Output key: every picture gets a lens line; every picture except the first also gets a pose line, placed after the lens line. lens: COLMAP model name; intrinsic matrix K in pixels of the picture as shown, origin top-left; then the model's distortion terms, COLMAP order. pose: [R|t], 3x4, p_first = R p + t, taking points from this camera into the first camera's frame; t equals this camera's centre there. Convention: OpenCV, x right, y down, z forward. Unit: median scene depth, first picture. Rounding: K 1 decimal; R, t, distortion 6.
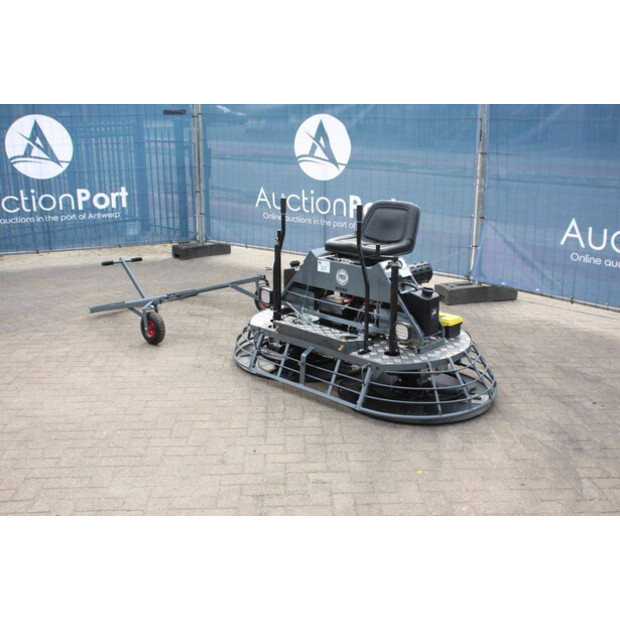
lens RADIAL K [[723.5, 0, 310.0], [0, 723.5, 310.0], [0, 0, 1]] dist [-0.030328, 0.043227]
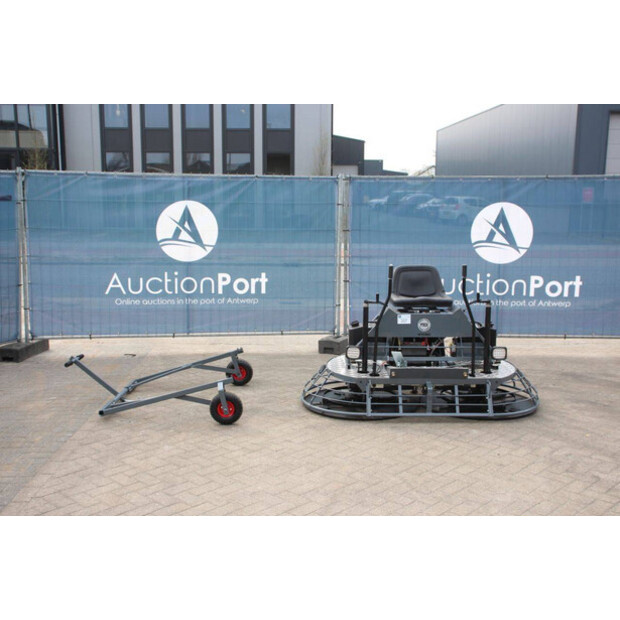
lens RADIAL K [[723.5, 0, 310.0], [0, 723.5, 310.0], [0, 0, 1]] dist [-0.030328, 0.043227]
pose [[0.717319, -0.103779, 0.688972, -0.767066], [0.184106, 0.981931, -0.043774, -0.041068], [-0.671981, 0.158244, 0.723465, 0.168328]]
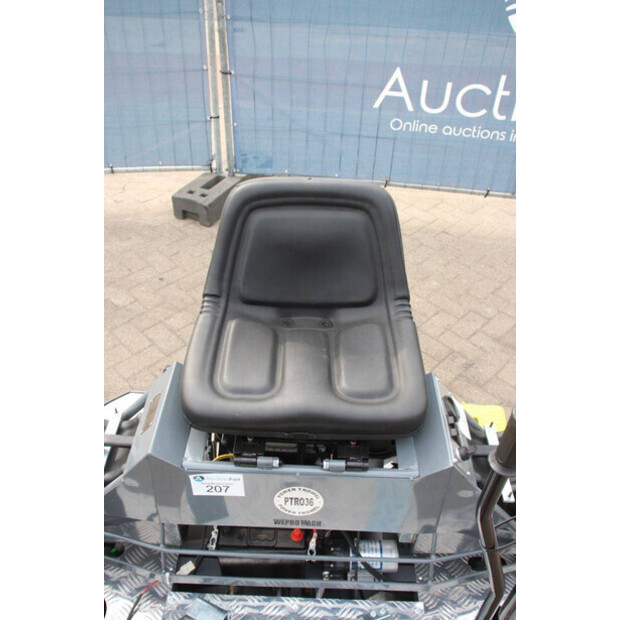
lens RADIAL K [[554.4, 0, 310.0], [0, 554.4, 310.0], [0, 0, 1]] dist [-0.126546, -0.004833]
pose [[0.735131, -0.417984, 0.533734, -0.035507], [0.145083, 0.866066, 0.478415, -0.184099], [-0.662219, -0.274262, 0.697314, 0.673769]]
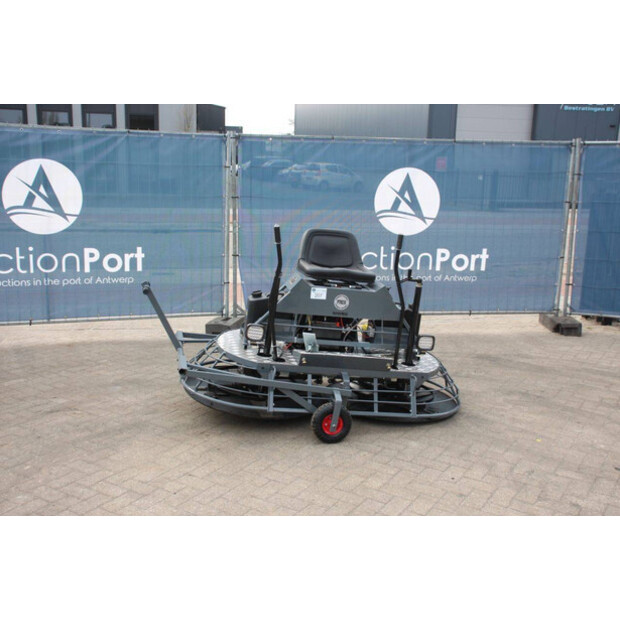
lens RADIAL K [[686.5, 0, 310.0], [0, 686.5, 310.0], [0, 0, 1]] dist [-0.101514, 0.269349]
pose [[0.567261, -0.157769, 0.808284, -0.623297], [0.200512, 0.978402, 0.050253, -0.088027], [-0.798755, 0.133565, 0.586644, 0.361777]]
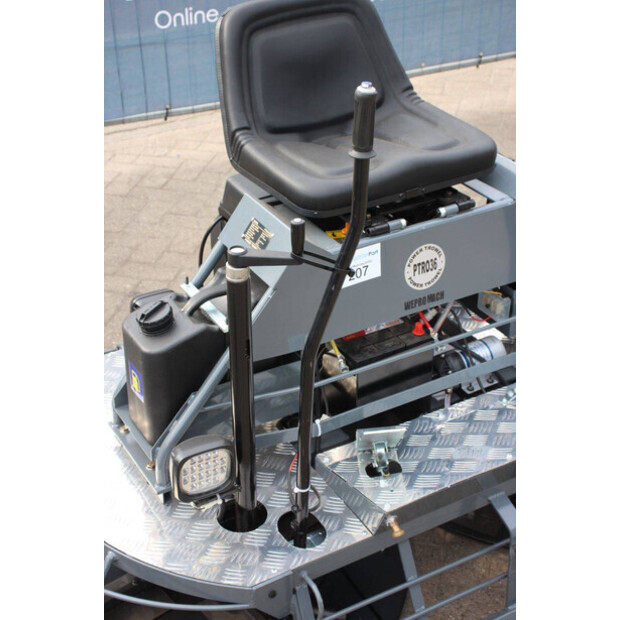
lens RADIAL K [[1070.8, 0, 310.0], [0, 1070.8, 310.0], [0, 0, 1]] dist [0.189705, -0.035381]
pose [[0.270114, -0.493132, 0.826958, -0.299464], [0.261351, 0.864190, 0.429967, -0.197658], [-0.926679, 0.099987, 0.362310, 0.691707]]
